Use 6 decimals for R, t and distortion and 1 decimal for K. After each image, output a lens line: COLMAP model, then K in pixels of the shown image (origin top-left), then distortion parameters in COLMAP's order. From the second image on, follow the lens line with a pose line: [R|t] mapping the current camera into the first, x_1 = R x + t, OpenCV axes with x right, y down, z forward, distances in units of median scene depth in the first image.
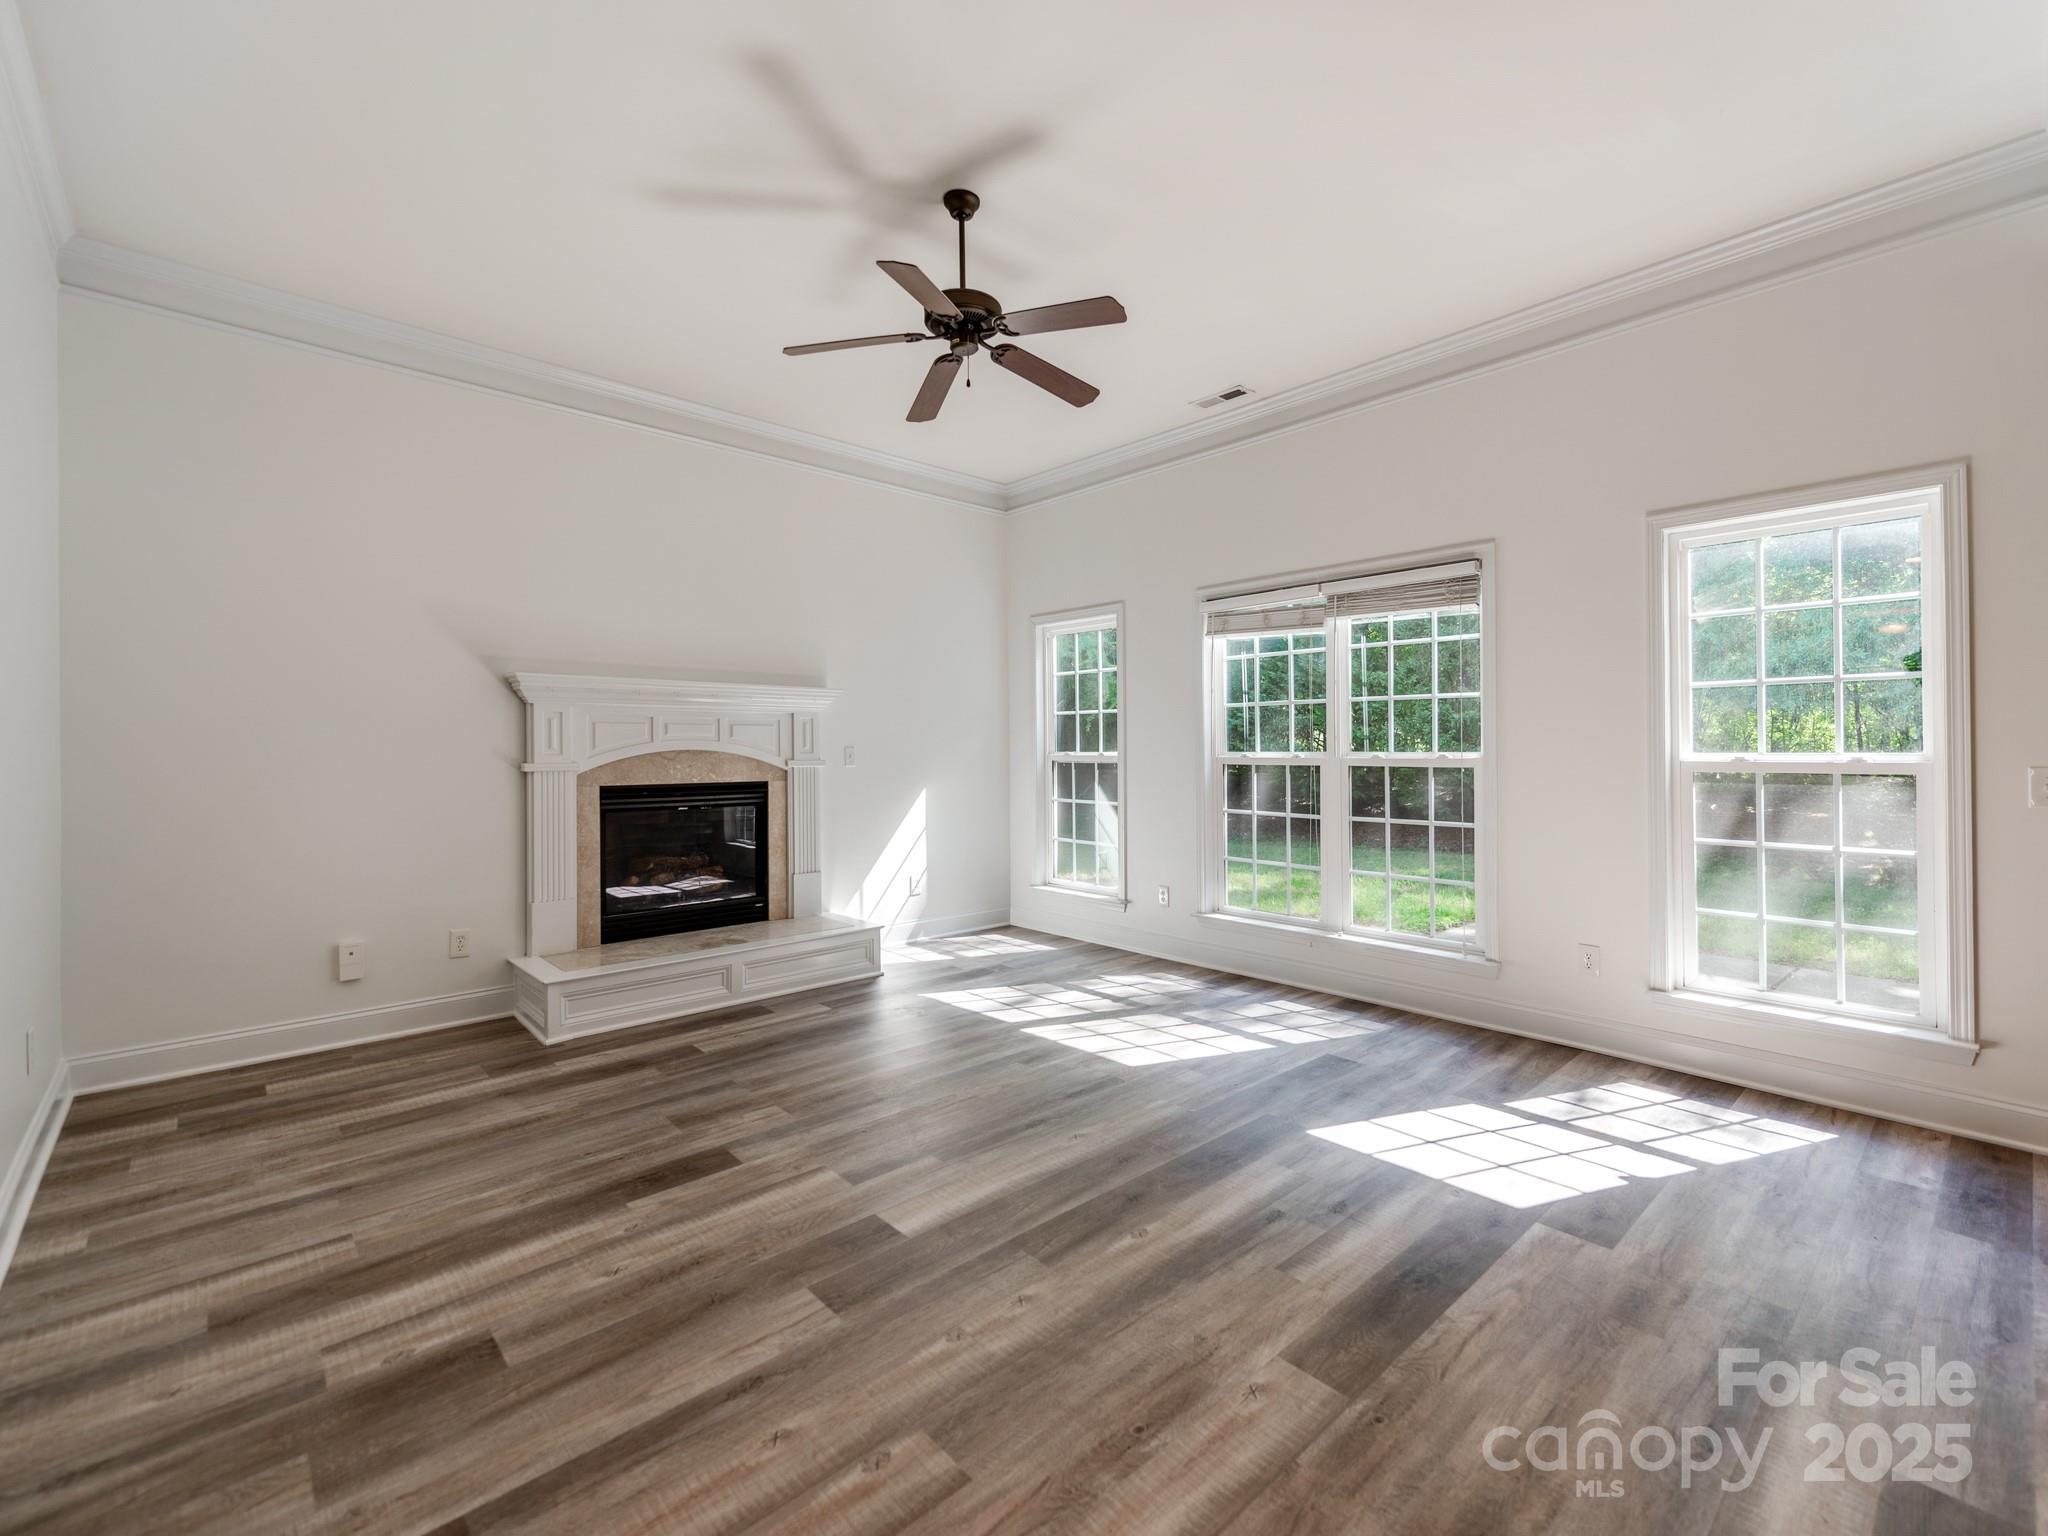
lens RADIAL K [[909.9, 0, 1171.2], [0, 909.9, 728.0], [0, 0, 1]] dist [0.014261, -0.000230]
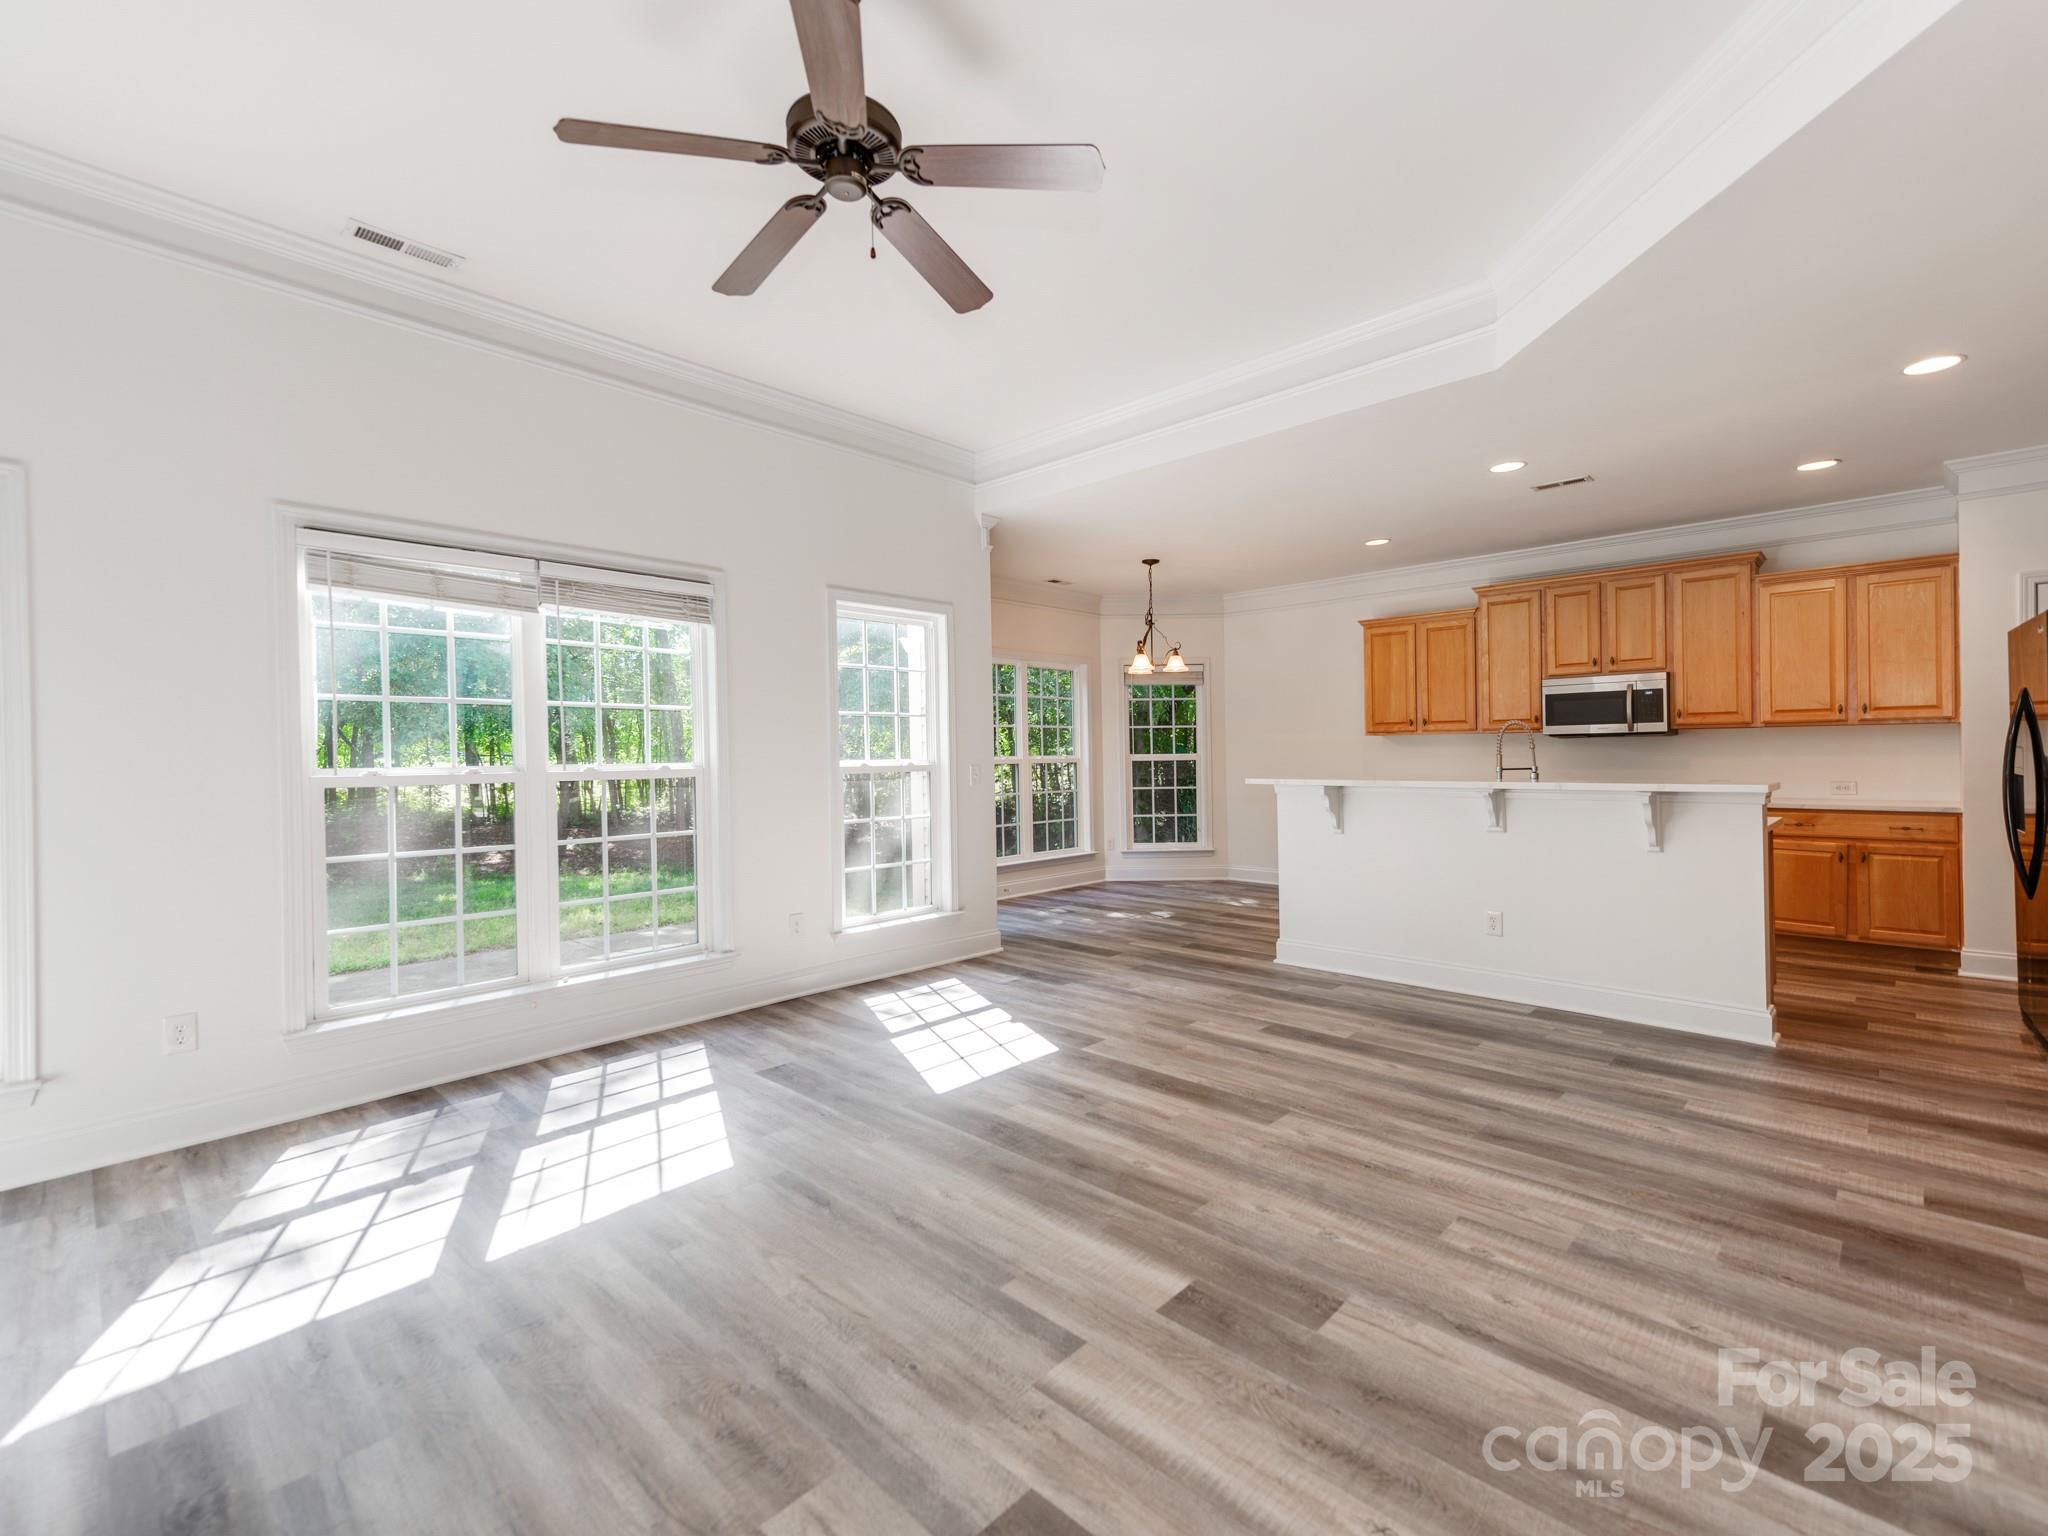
lens RADIAL K [[896.1, 0, 907.9], [0, 896.1, 750.5], [0, 0, 1]] dist [0.001360, 0.000348]
pose [[0.073260, 0.009238, 0.997270, -0.869469], [-0.000780, 0.999957, -0.009206, 0.029645], [-0.997313, -0.000104, 0.073264, 0.883354]]
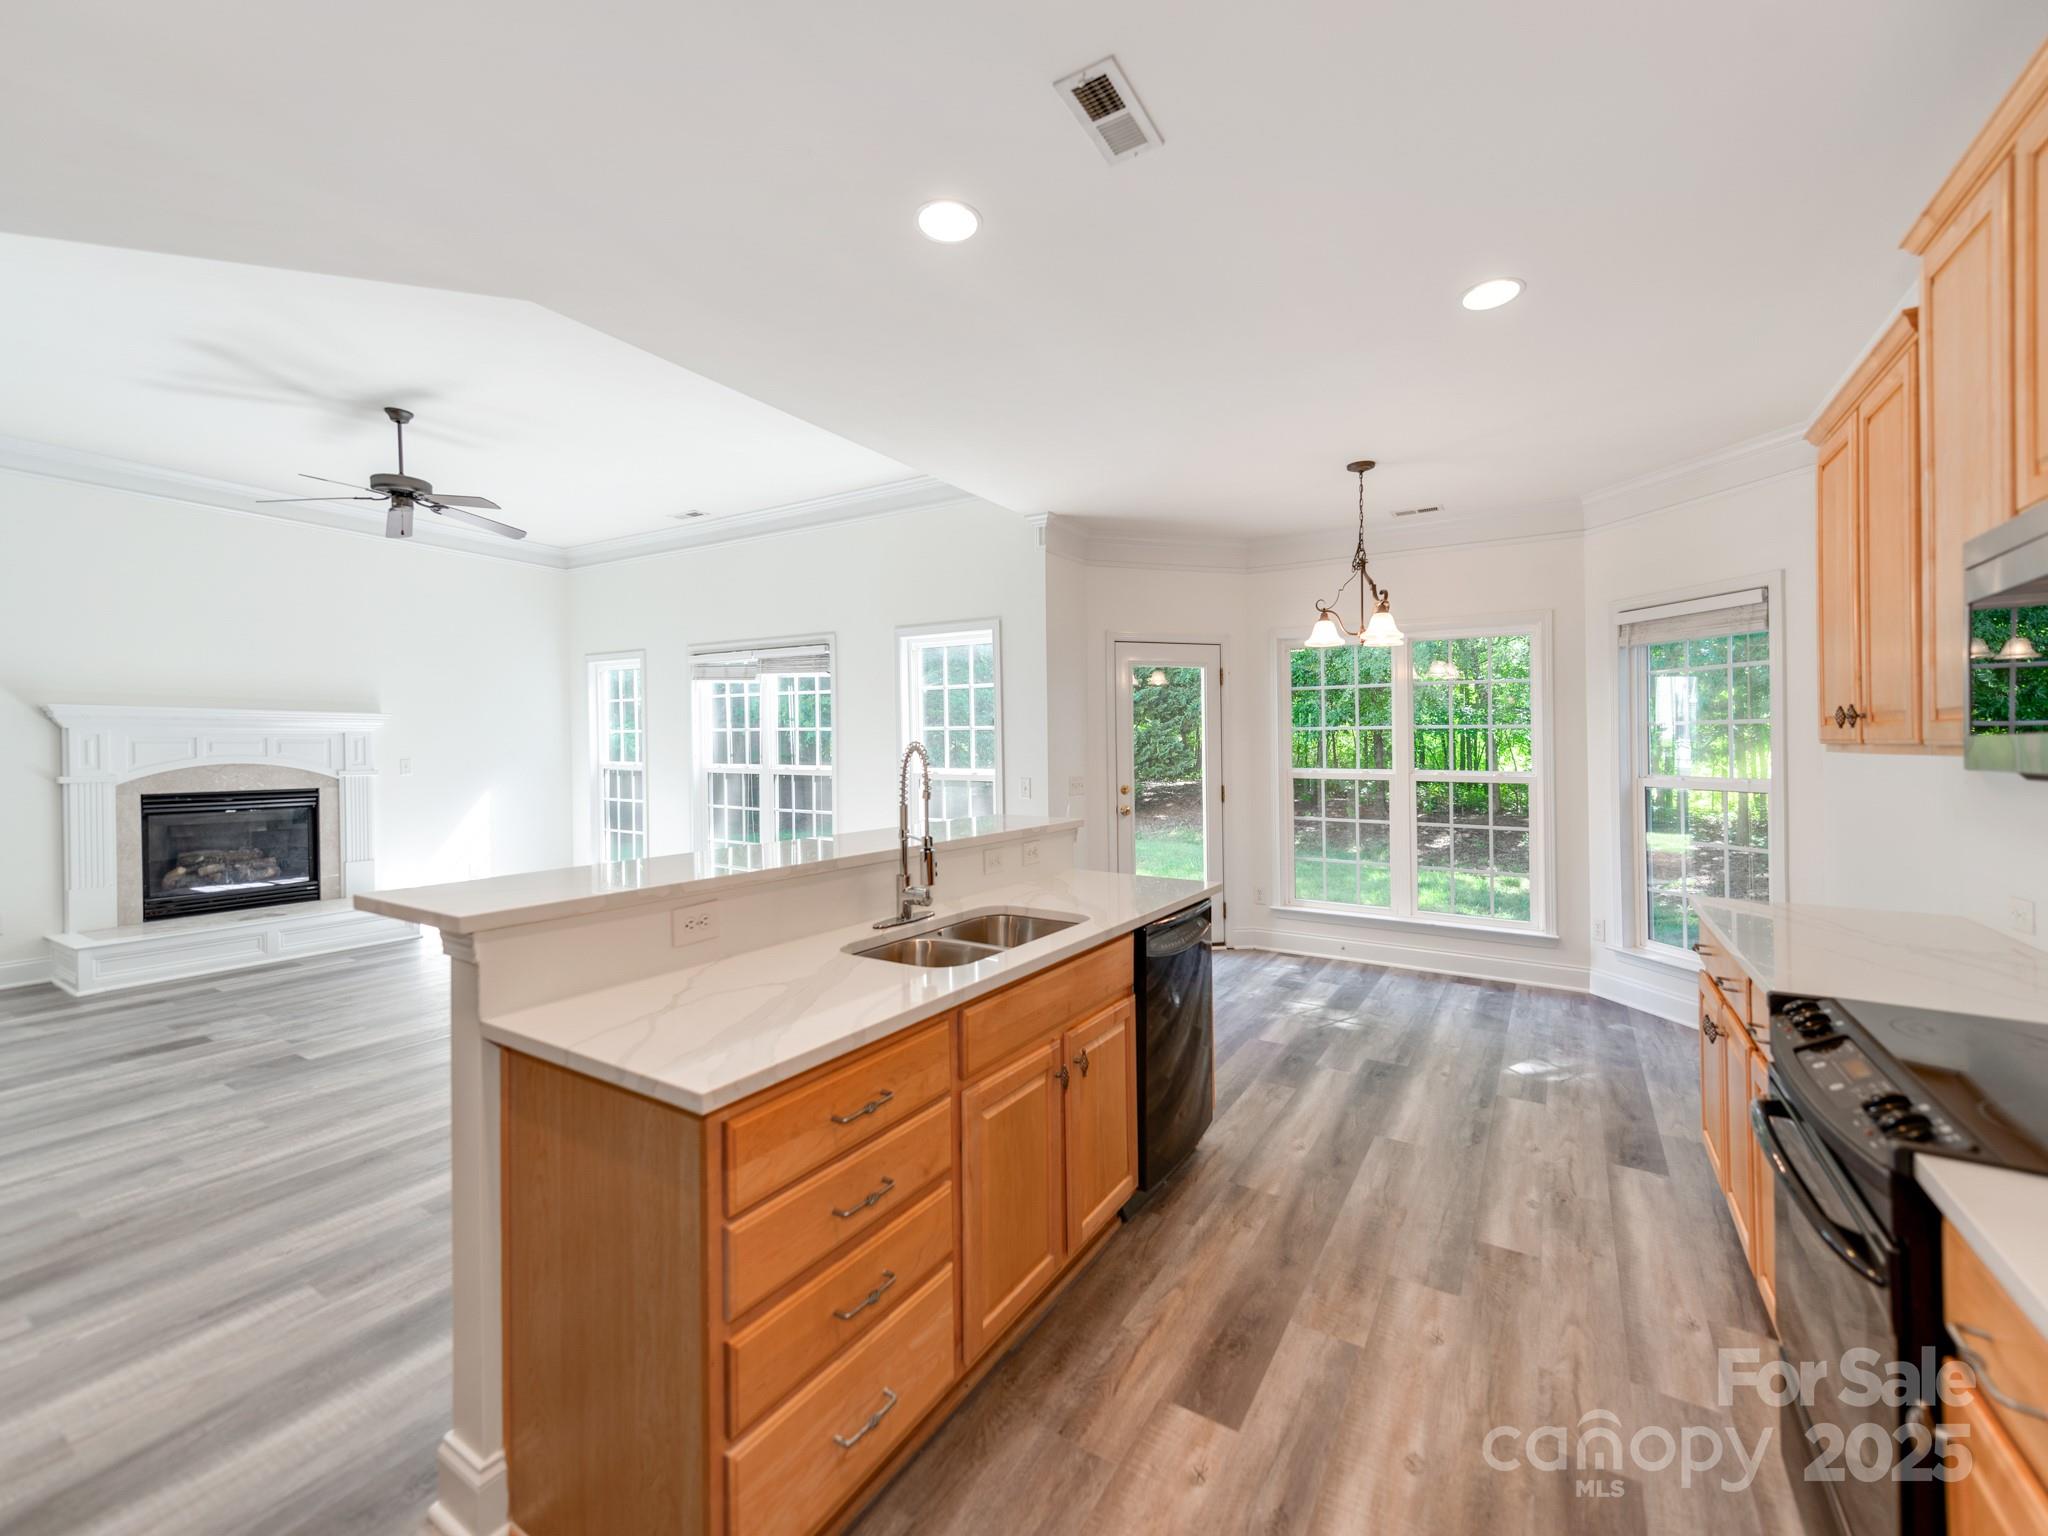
lens RADIAL K [[905.5, 0, 1146.7], [0, 905.5, 736.4], [0, 0, 1]] dist [0.027467, 0.000117]
pose [[0.979116, 0.004154, 0.203262, 0.650407], [-0.008208, 0.999784, 0.019106, -0.072230], [-0.203139, -0.020376, 0.978938, -0.738291]]
